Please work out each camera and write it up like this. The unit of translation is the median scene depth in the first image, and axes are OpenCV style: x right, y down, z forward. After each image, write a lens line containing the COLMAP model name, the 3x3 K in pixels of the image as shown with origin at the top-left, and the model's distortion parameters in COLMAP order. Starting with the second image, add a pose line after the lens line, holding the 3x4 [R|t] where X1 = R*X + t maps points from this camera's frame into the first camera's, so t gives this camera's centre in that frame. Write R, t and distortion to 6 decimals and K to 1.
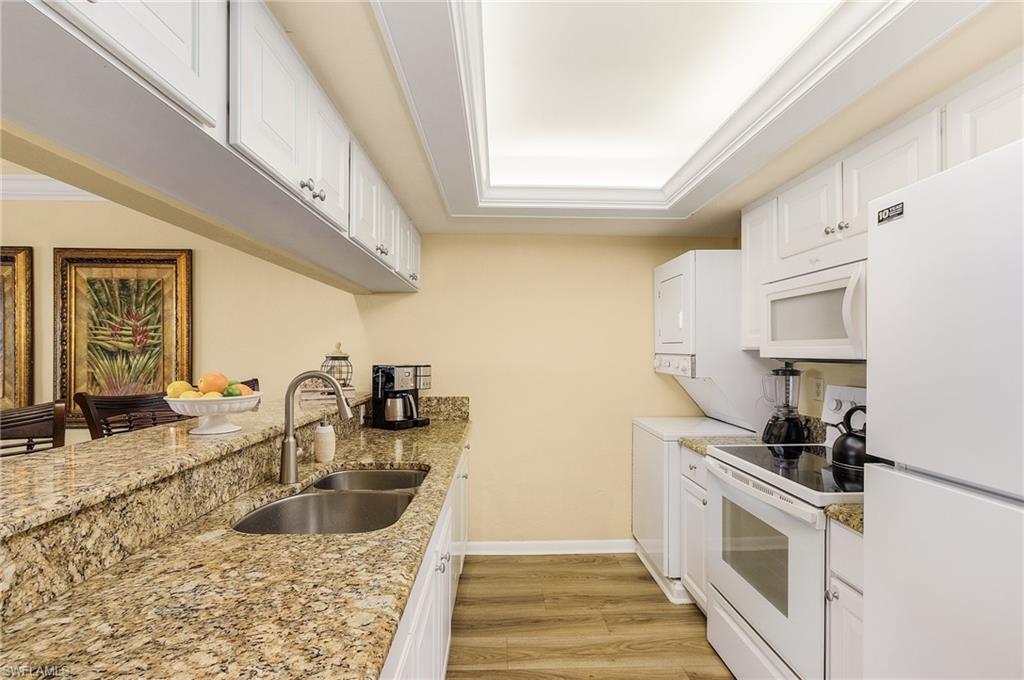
lens RADIAL K [[477.5, 0, 525.8], [0, 477.5, 356.3], [0, 0, 1]] dist [0.000442, -0.000020]
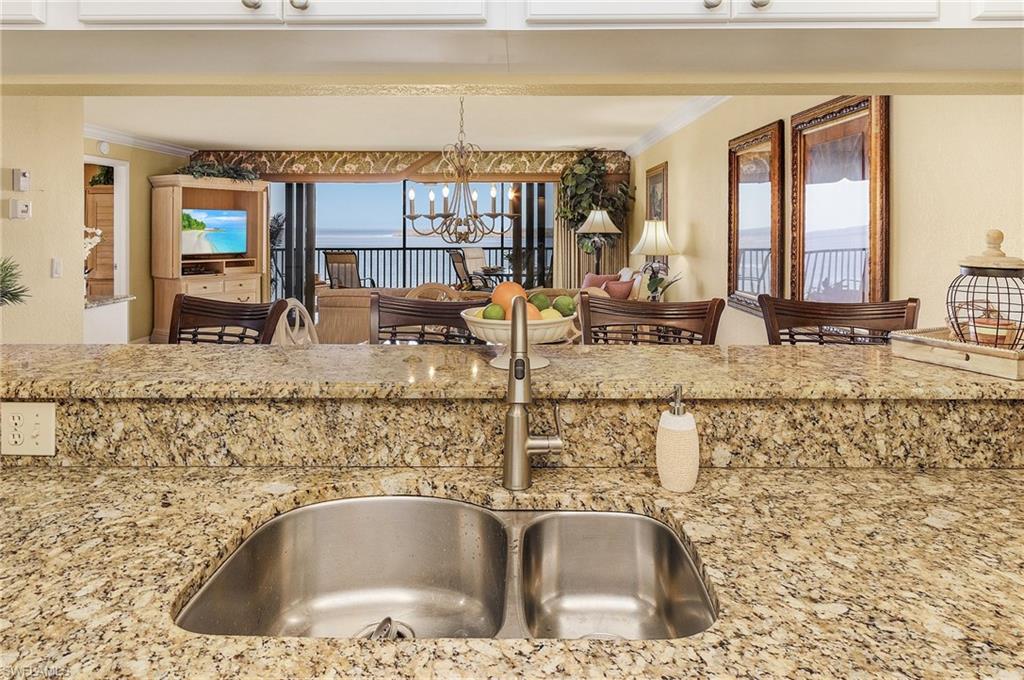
lens RADIAL K [[622.6, 0, 510.9], [0, 622.6, 237.6], [0, 0, 1]] dist [0.001812, -0.000648]
pose [[-0.063194, 0.016070, -0.997872, 0.138361], [-0.011030, 0.999798, 0.016800, -0.025852], [0.997940, 0.012068, -0.063004, 0.579709]]
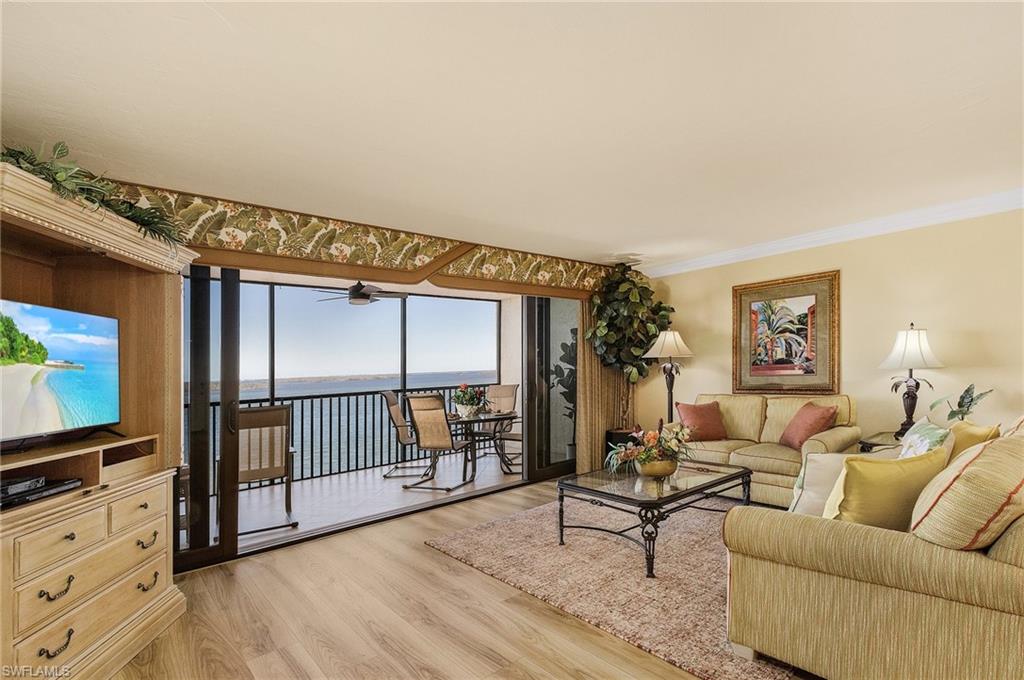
lens RADIAL K [[487.1, 0, 520.7], [0, 487.1, 373.3], [0, 0, 1]] dist [0.000812, 0.000438]
pose [[0.612858, -0.015623, -0.790039, -1.366035], [0.030069, 0.999541, 0.003560, 0.027836], [0.789621, -0.025938, 0.613047, -0.694958]]
